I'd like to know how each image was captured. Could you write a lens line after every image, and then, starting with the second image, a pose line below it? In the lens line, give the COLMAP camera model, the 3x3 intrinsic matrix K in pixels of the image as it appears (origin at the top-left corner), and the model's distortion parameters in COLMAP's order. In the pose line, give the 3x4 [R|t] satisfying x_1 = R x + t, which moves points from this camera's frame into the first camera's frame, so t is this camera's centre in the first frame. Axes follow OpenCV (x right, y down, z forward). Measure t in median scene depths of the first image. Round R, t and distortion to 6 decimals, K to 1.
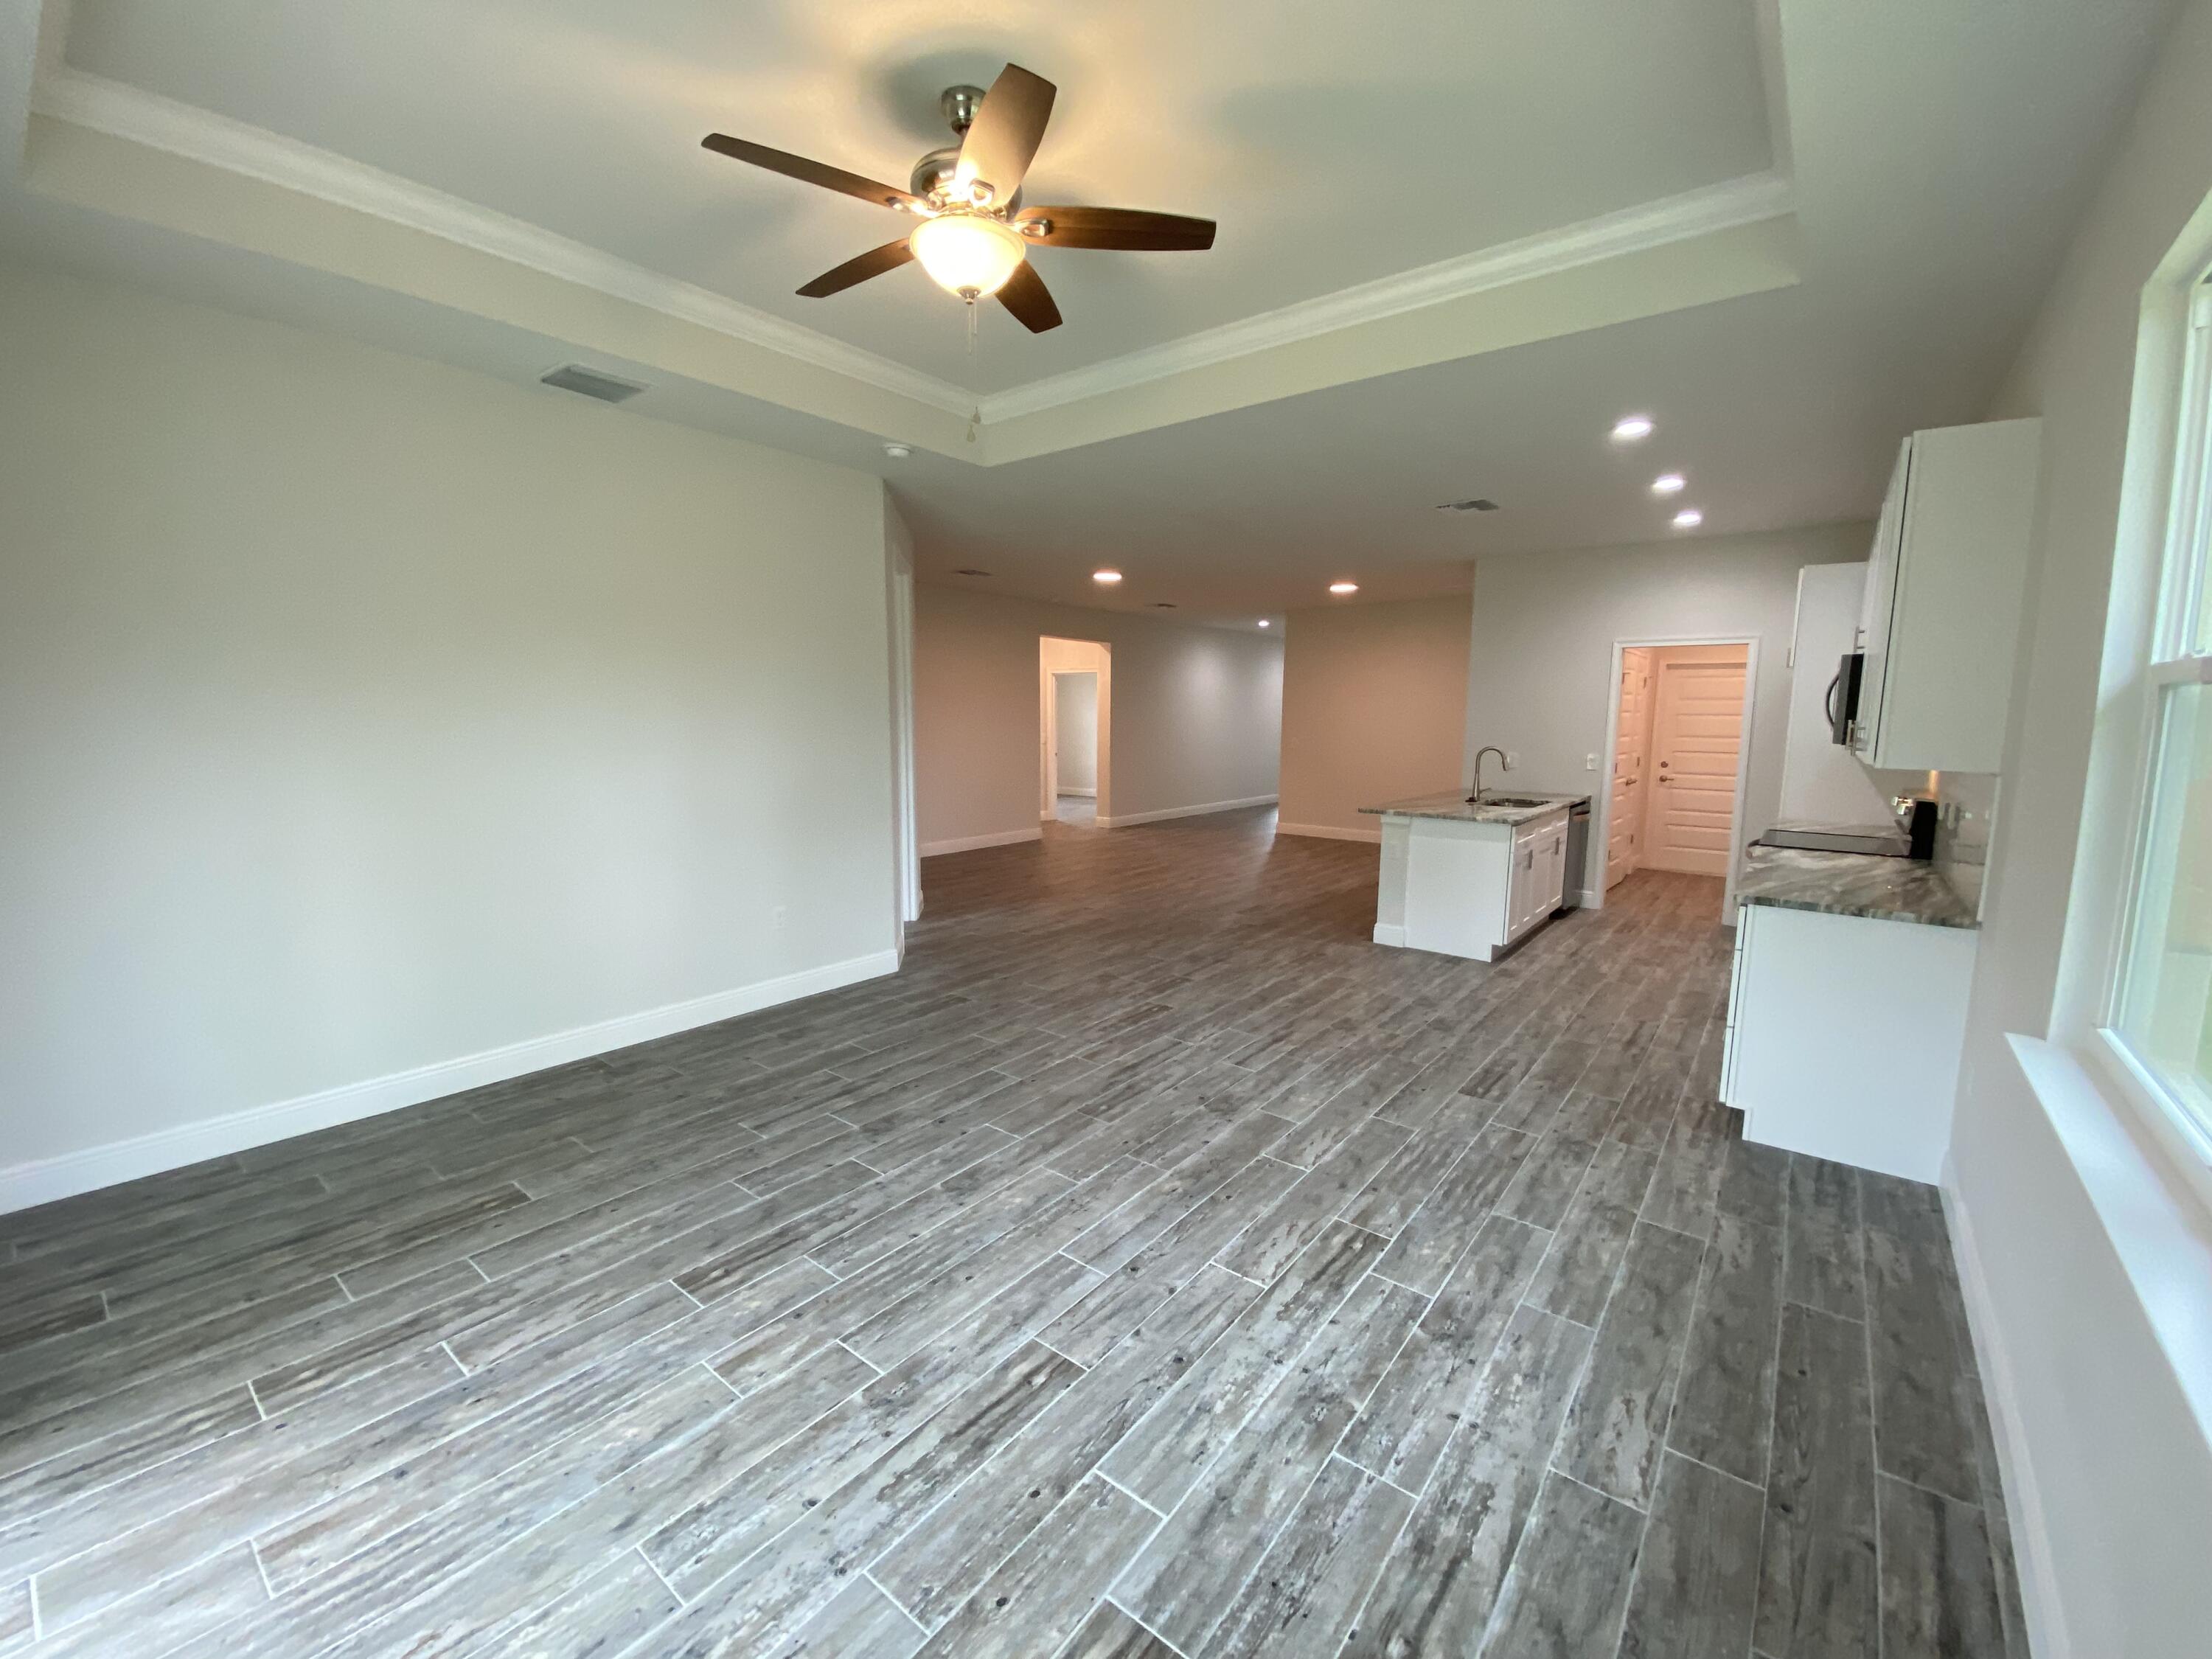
lens RADIAL K [[897.9, 0, 1098.6], [0, 897.9, 836.1], [0, 0, 1]] dist [0.001803, -0.017378]
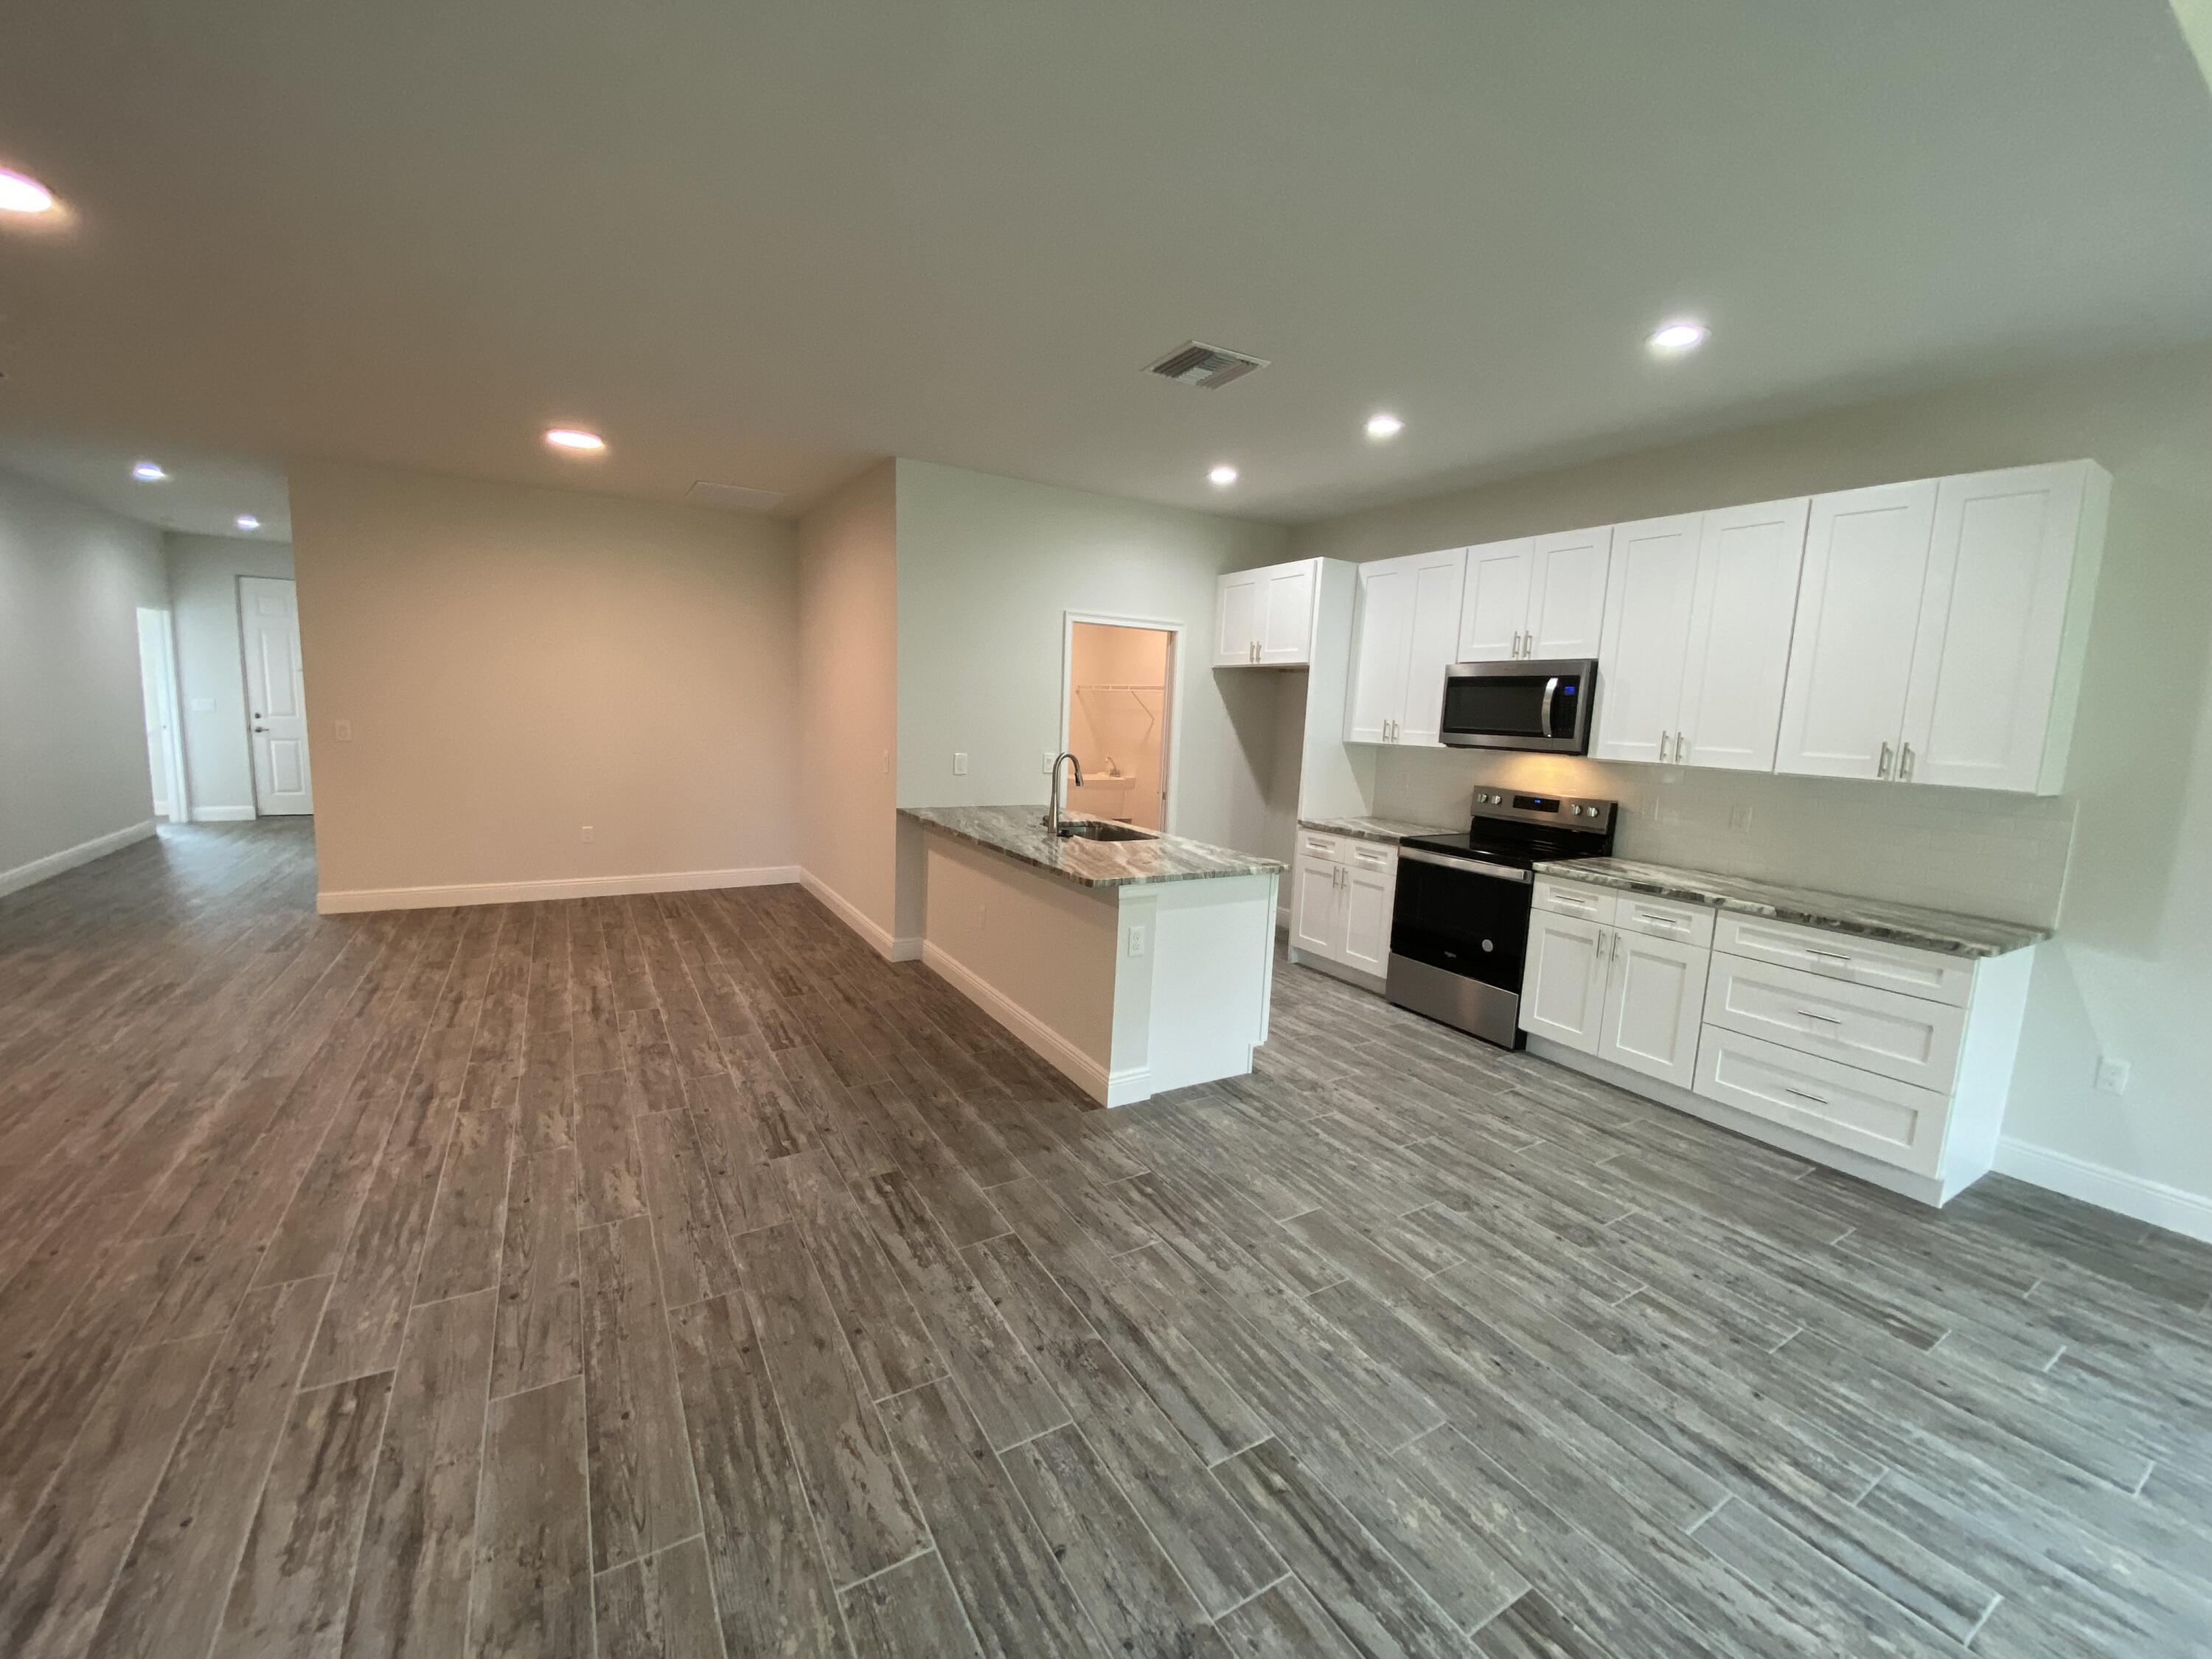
lens RADIAL K [[854.4, 0, 1102.1], [0, 854.4, 848.5], [0, 0, 1]] dist [-0.039075, -0.000080]
pose [[0.354132, -0.142686, 0.924246, -0.233240], [0.078826, 0.989329, 0.122531, -0.149321], [-0.931868, 0.029463, 0.361600, 1.063277]]
